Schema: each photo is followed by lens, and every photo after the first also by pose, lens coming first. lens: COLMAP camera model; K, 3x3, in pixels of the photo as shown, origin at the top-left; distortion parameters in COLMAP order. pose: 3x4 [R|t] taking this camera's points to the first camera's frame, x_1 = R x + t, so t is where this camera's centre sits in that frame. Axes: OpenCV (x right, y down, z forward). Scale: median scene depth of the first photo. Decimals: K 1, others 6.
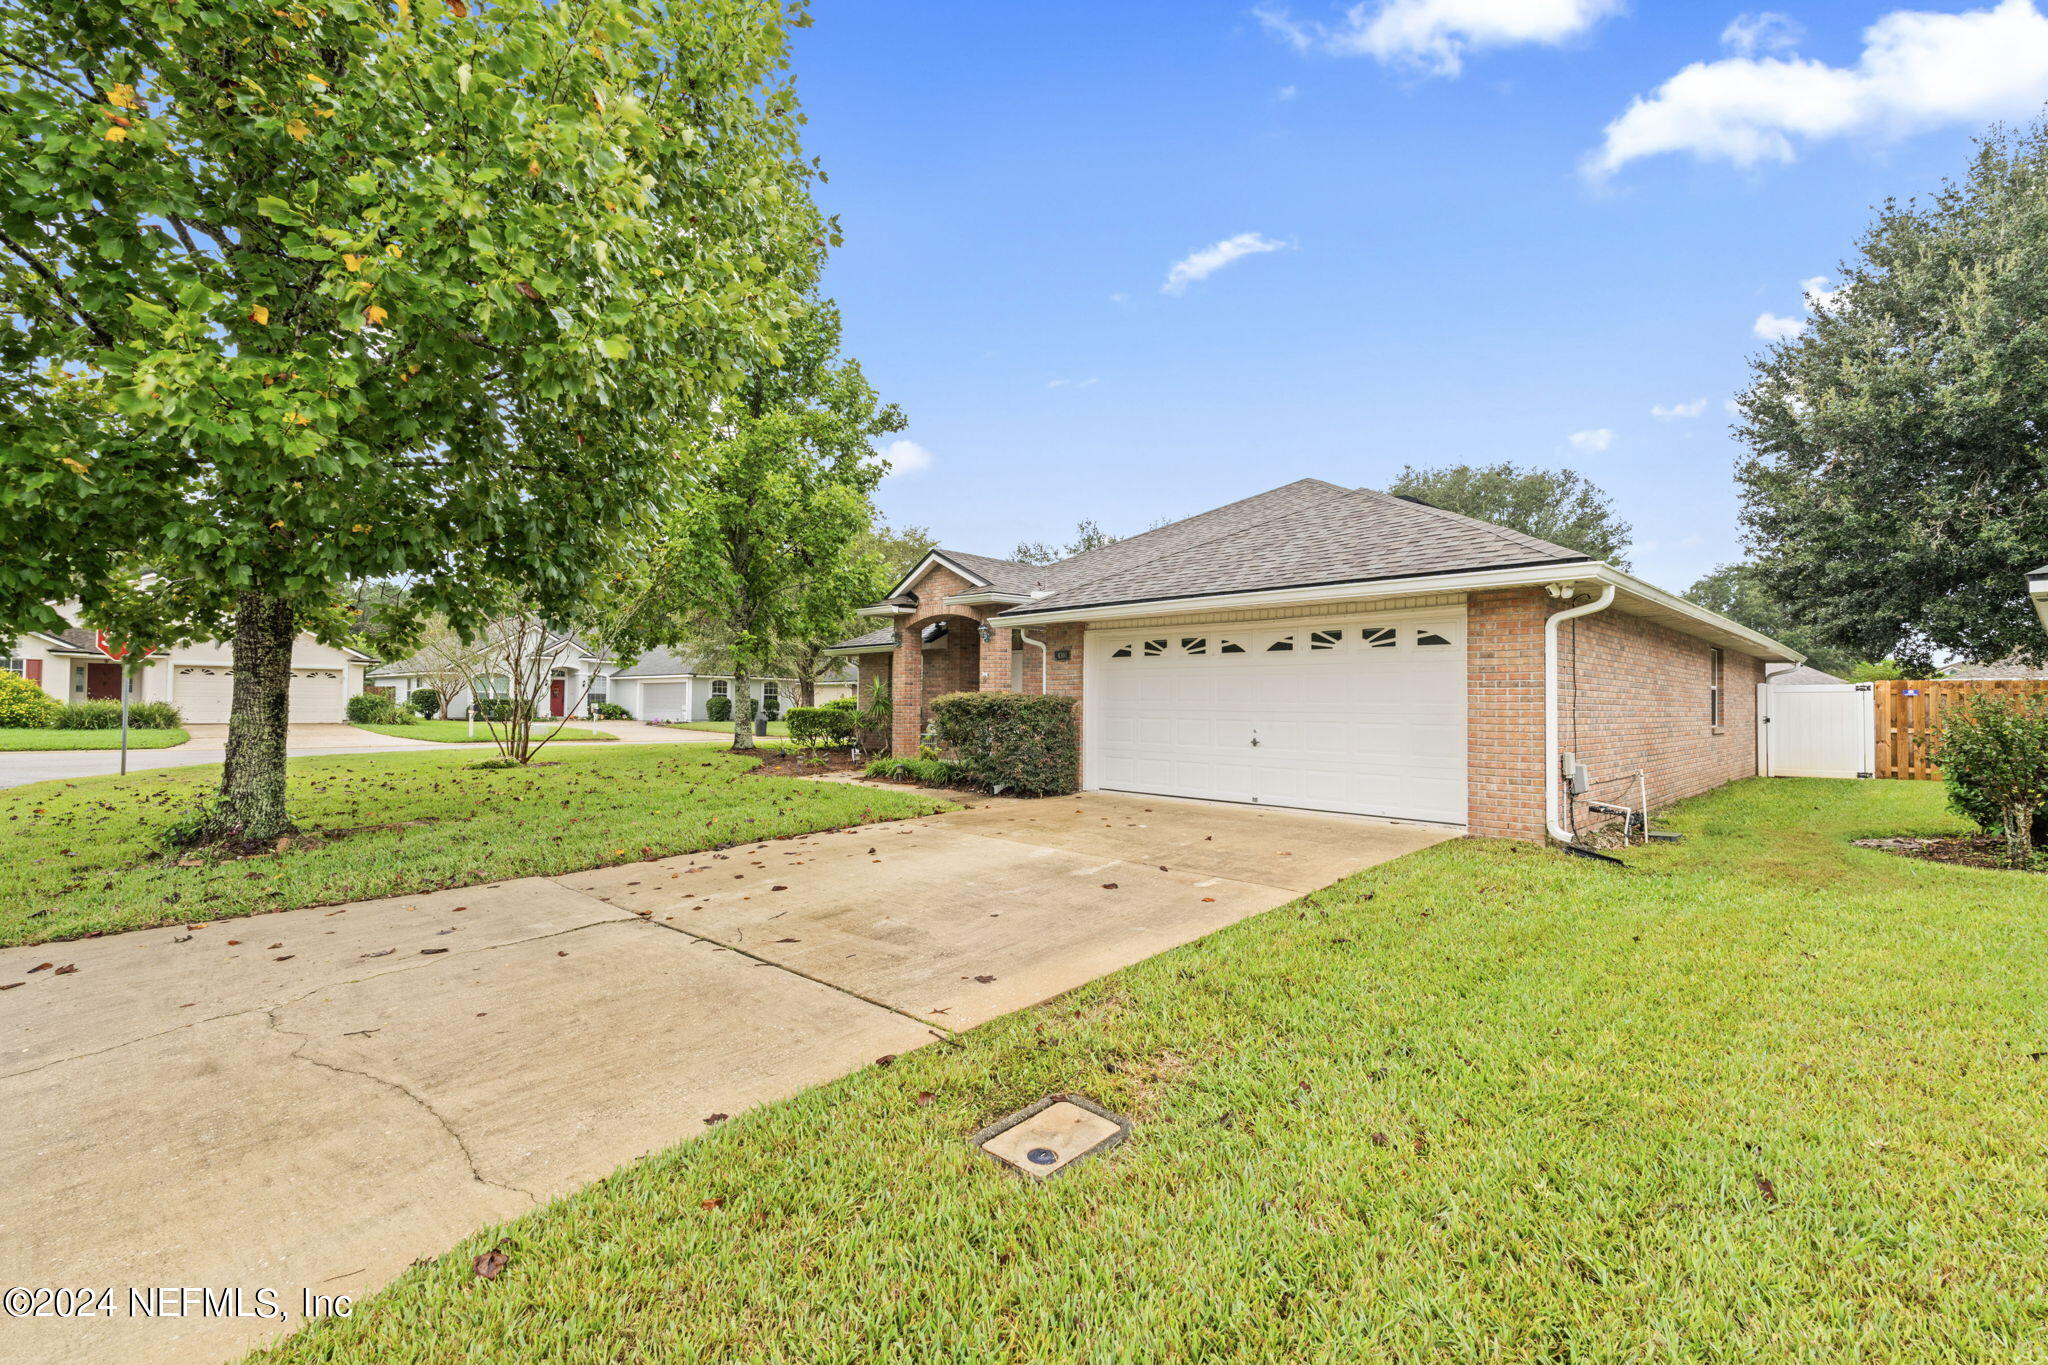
lens RADIAL K [[831.0, 0, 1044.8], [0, 831.0, 682.1], [0, 0, 1]] dist [-0.003844, 0.000005]
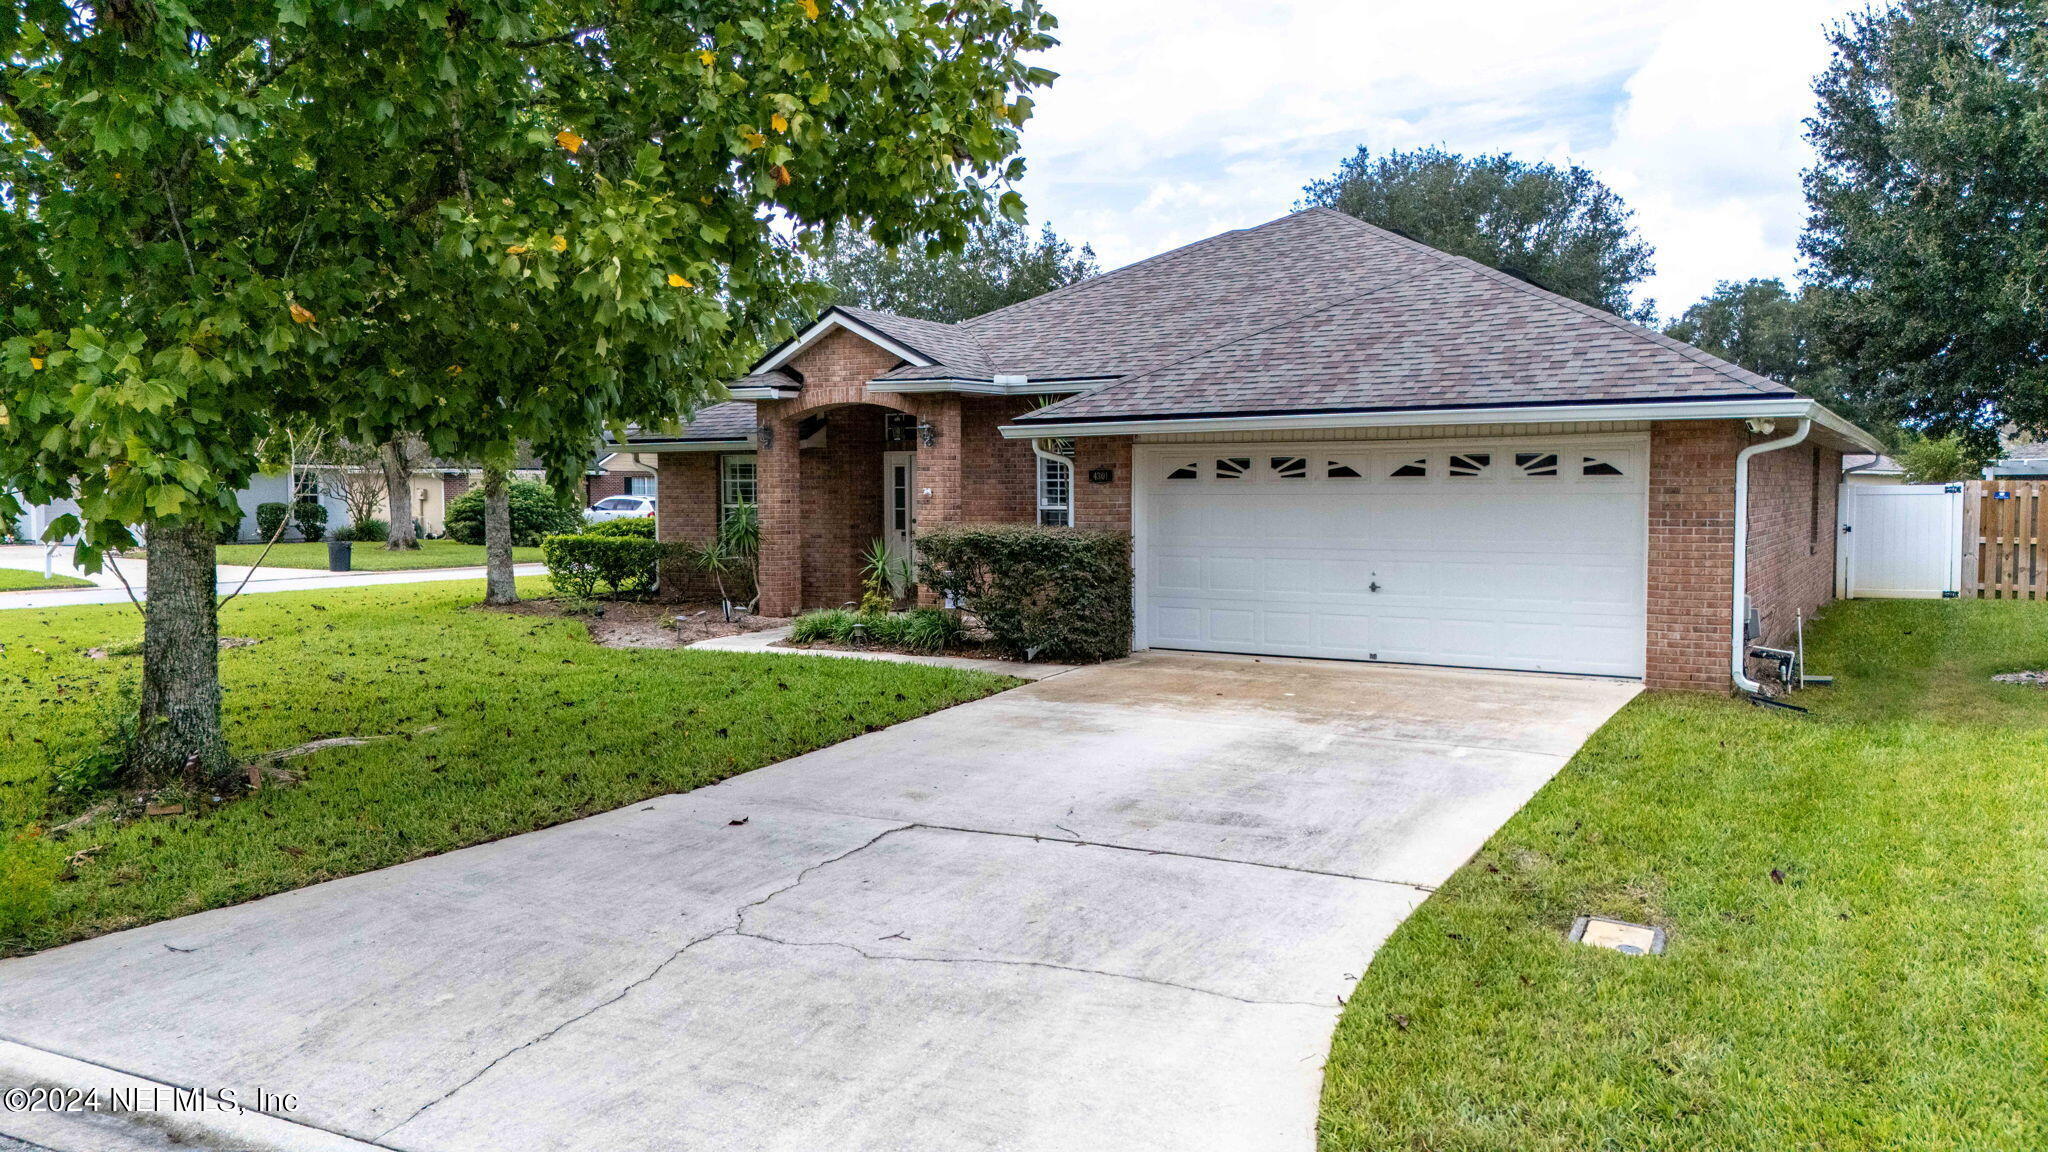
lens RADIAL K [[1364.5, 0, 1024.0], [0, 1364.5, 576.0], [0, 0, 1]] dist [0.099554, -0.096873]
pose [[0.972581, -0.027198, 0.230971, -0.372029], [0.006467, 0.995917, 0.090042, -0.059223], [-0.232476, -0.086079, 0.968785, -0.224496]]
